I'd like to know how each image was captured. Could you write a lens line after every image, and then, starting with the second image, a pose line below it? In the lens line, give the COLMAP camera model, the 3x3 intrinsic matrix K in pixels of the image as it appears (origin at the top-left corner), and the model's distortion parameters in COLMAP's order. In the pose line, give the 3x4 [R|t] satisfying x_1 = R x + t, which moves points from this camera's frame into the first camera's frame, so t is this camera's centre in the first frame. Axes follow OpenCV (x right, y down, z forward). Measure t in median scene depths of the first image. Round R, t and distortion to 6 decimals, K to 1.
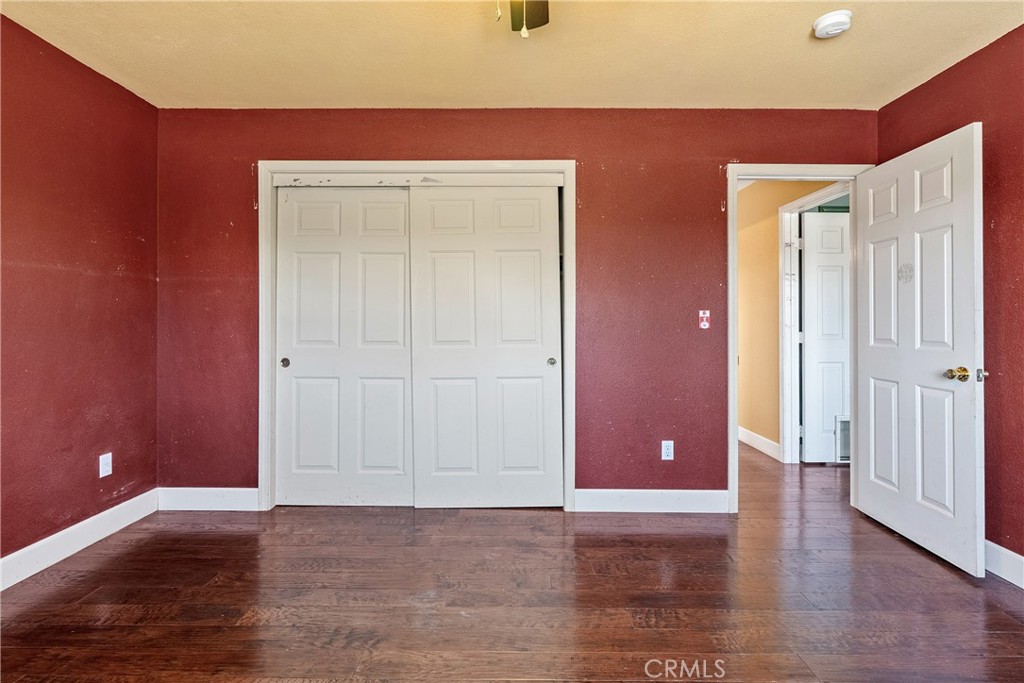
lens RADIAL K [[464.7, 0, 514.7], [0, 464.7, 330.4], [0, 0, 1]] dist [-0.010744, 0.001269]
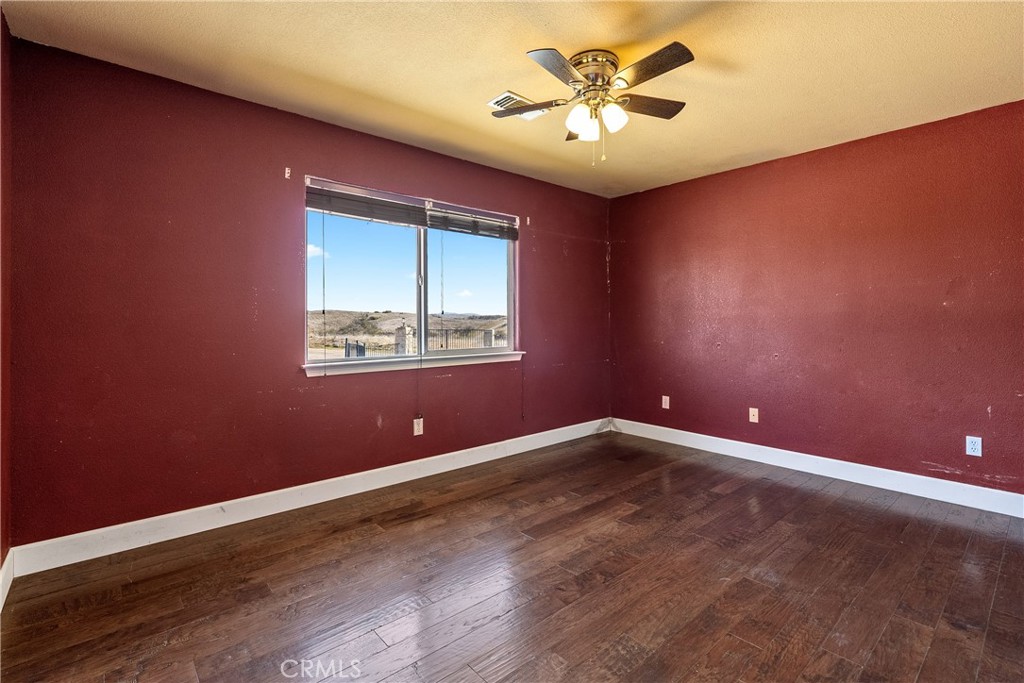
lens RADIAL K [[464.7, 0, 513.2], [0, 464.7, 338.2], [0, 0, 1]] dist [-0.010744, 0.001269]
pose [[-0.756688, 0.017166, -0.653550, 1.015317], [-0.007090, 0.999381, 0.034457, -0.021011], [0.653737, 0.030707, -0.756098, 1.481981]]
